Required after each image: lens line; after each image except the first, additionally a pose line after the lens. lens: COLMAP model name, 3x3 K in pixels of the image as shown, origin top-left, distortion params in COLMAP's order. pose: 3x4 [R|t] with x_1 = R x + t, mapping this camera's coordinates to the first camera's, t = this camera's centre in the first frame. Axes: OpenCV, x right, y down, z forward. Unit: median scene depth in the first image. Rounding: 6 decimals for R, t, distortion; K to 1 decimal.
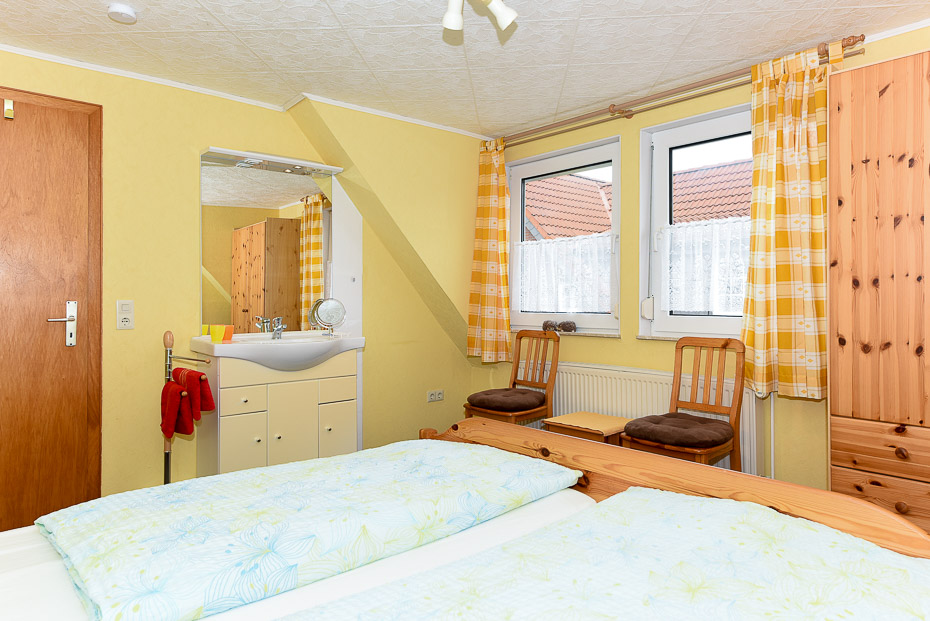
lens RADIAL K [[577.9, 0, 465.6], [0, 577.9, 303.0], [0, 0, 1]] dist [0.010482, 0.002108]
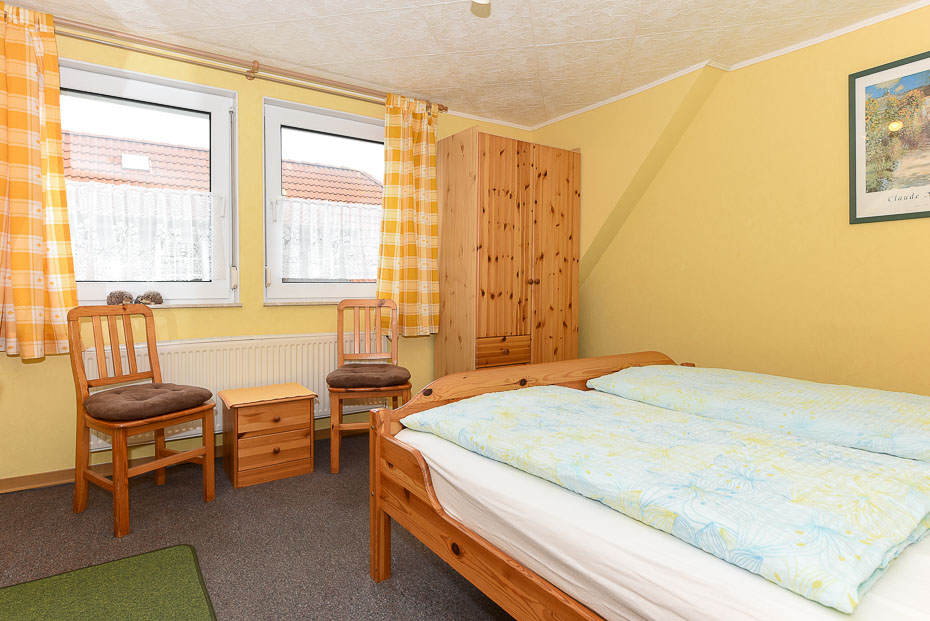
lens RADIAL K [[522.8, 0, 459.7], [0, 522.8, 294.2], [0, 0, 1]] dist [-0.006492, -0.000657]
pose [[0.139976, -0.014729, 0.990045, -0.653803], [0.004347, 0.999889, 0.014261, 0.035346], [-0.990145, 0.002307, 0.140024, 0.648193]]
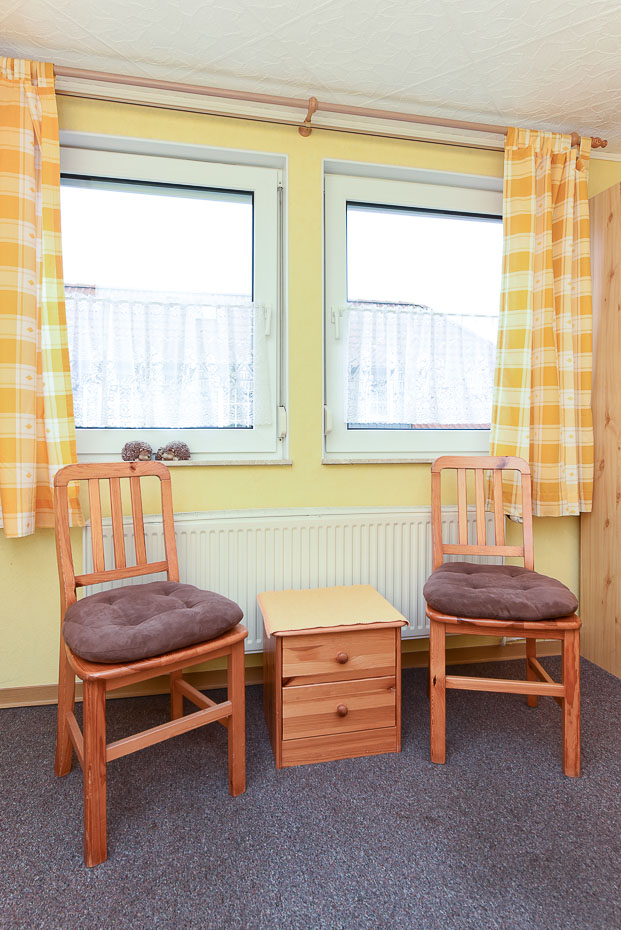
lens RADIAL K [[609.3, 0, 322.9], [0, 609.3, 432.3], [0, 0, 1]] dist [-0.001797, -0.002477]
pose [[0.472721, 0.002337, 0.881209, -0.388003], [0.002811, 0.999987, -0.004160, 0.032356], [-0.881208, 0.004444, 0.472709, 0.798800]]
